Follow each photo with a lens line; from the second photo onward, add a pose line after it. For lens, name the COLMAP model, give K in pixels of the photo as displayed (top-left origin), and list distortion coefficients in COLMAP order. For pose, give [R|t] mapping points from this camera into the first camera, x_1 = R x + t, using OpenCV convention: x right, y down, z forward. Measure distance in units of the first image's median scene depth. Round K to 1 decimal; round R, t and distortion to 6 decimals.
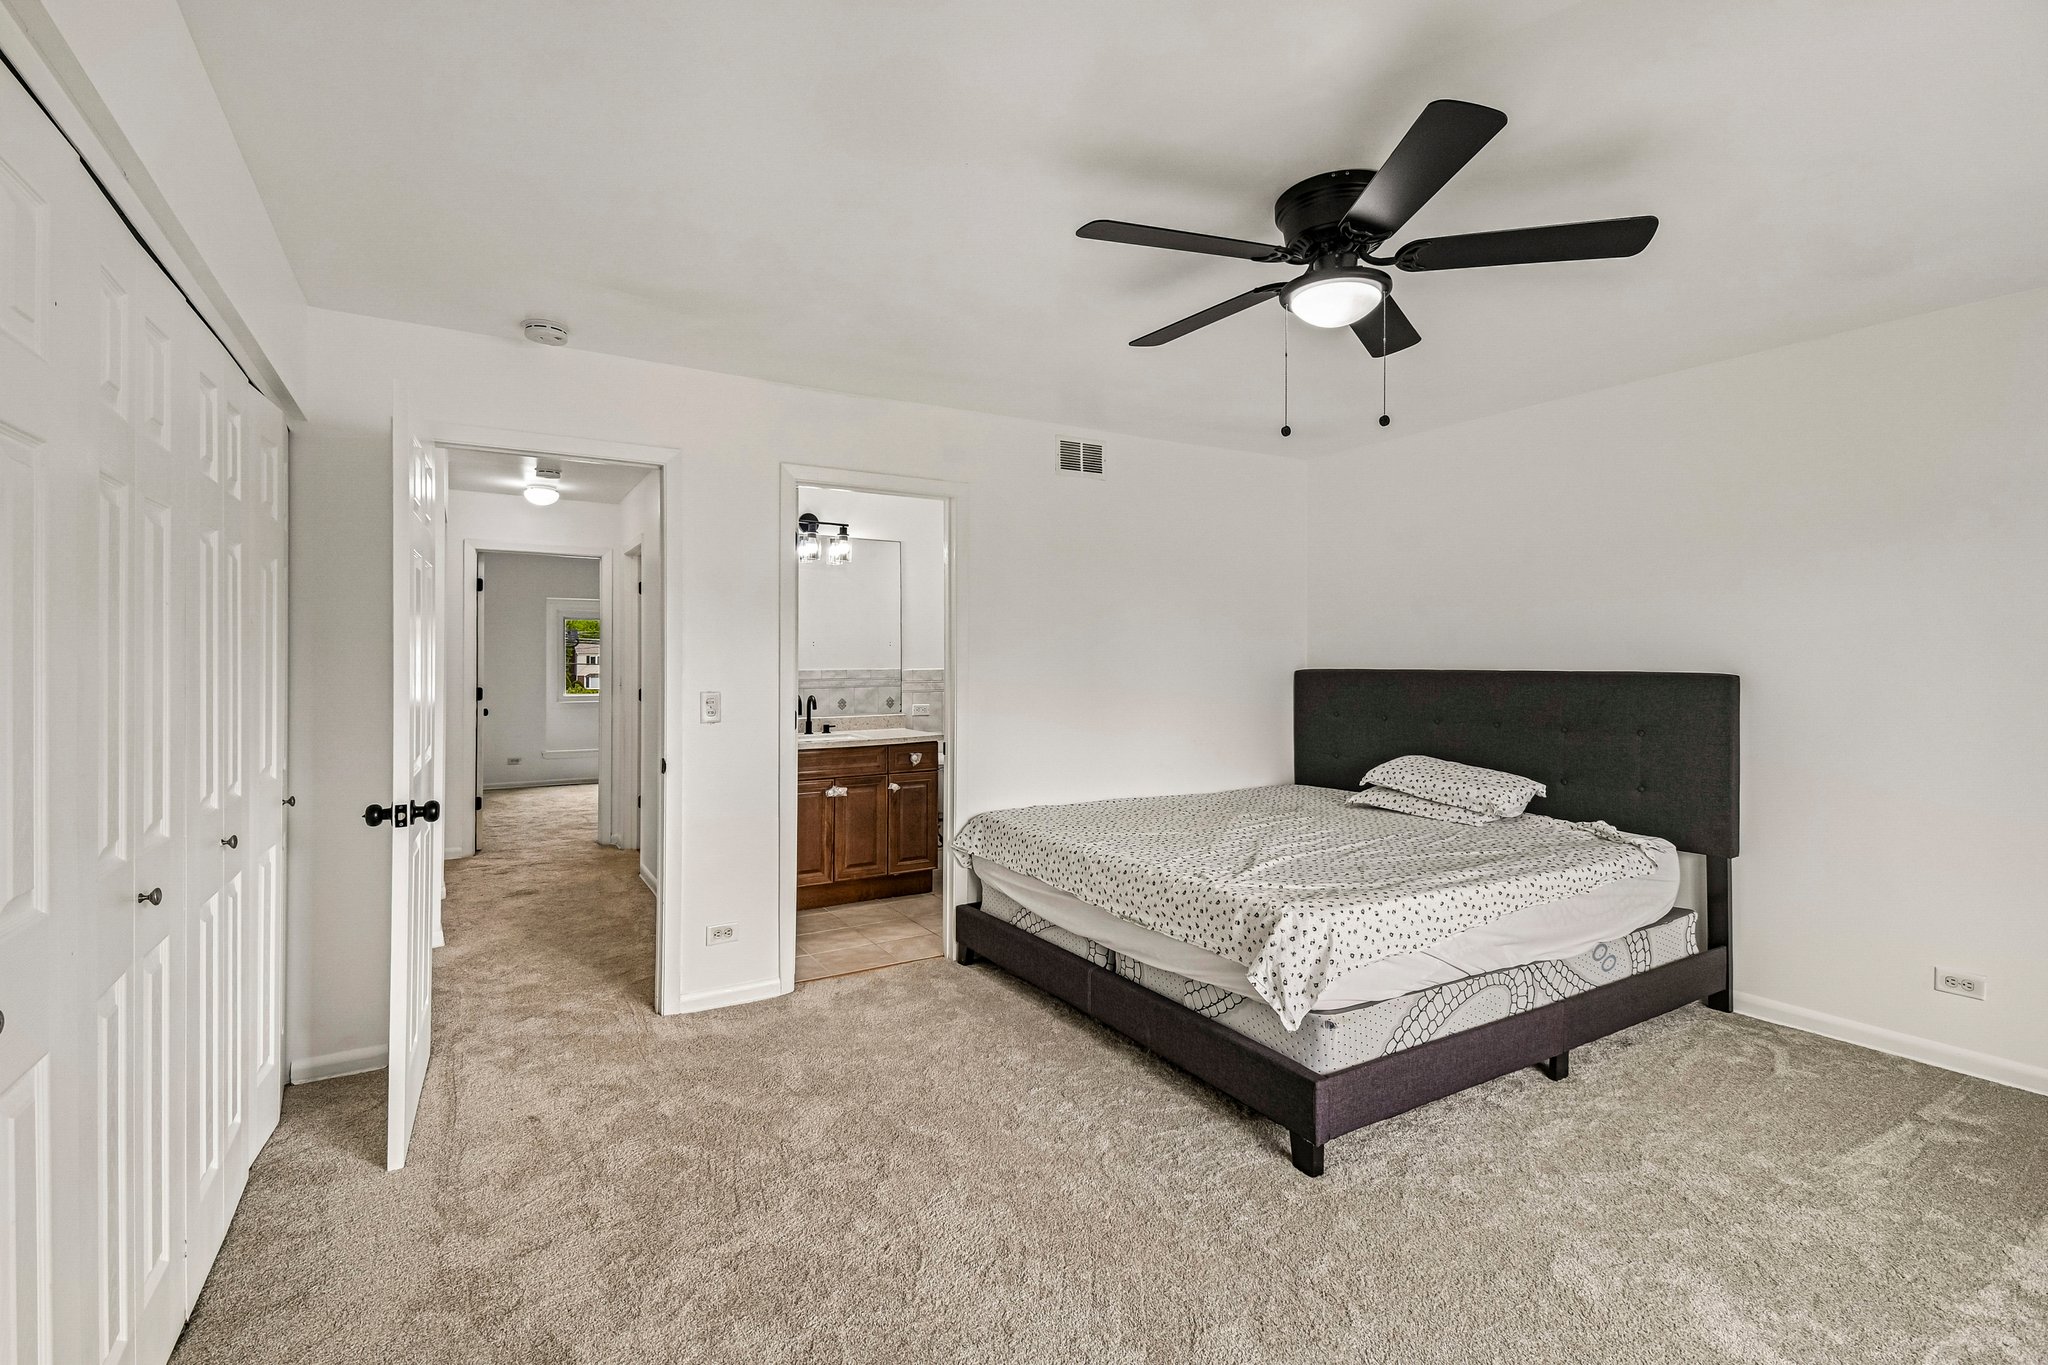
lens RADIAL K [[910.6, 0, 986.9], [0, 910.6, 641.6], [0, 0, 1]] dist [0.022624, -0.010004]
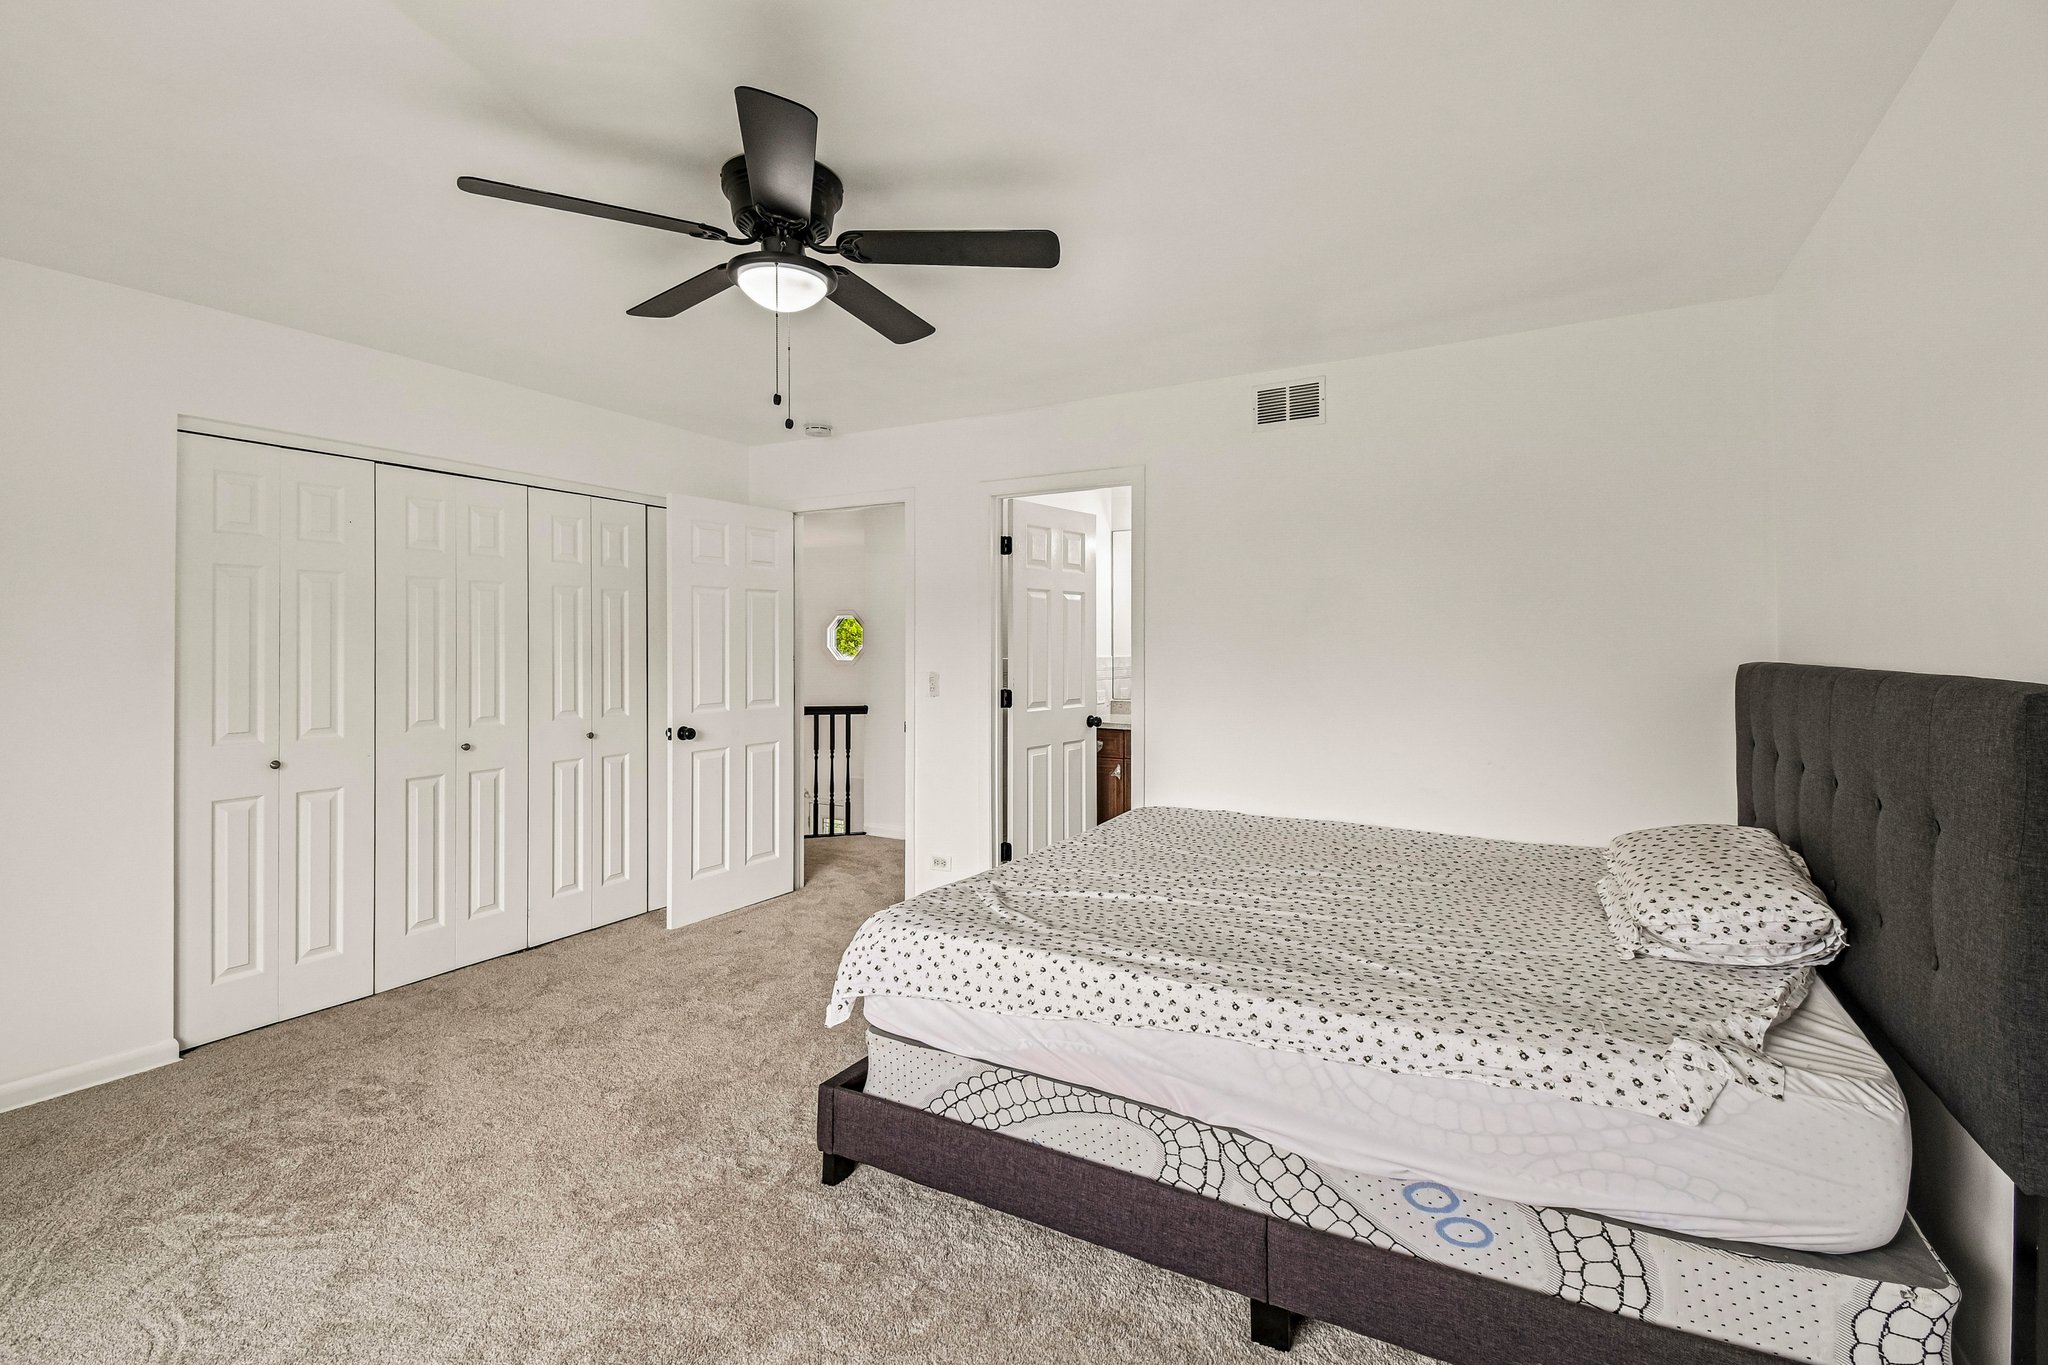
lens RADIAL K [[910.6, 0, 1124.9], [0, 910.6, 666.4], [0, 0, 1]] dist [0.022624, -0.010004]
pose [[0.545412, 0.014945, -0.838035, 1.095985], [0.013630, 0.999551, 0.026696, 0.019675], [0.838057, -0.025983, 0.544963, 0.625966]]
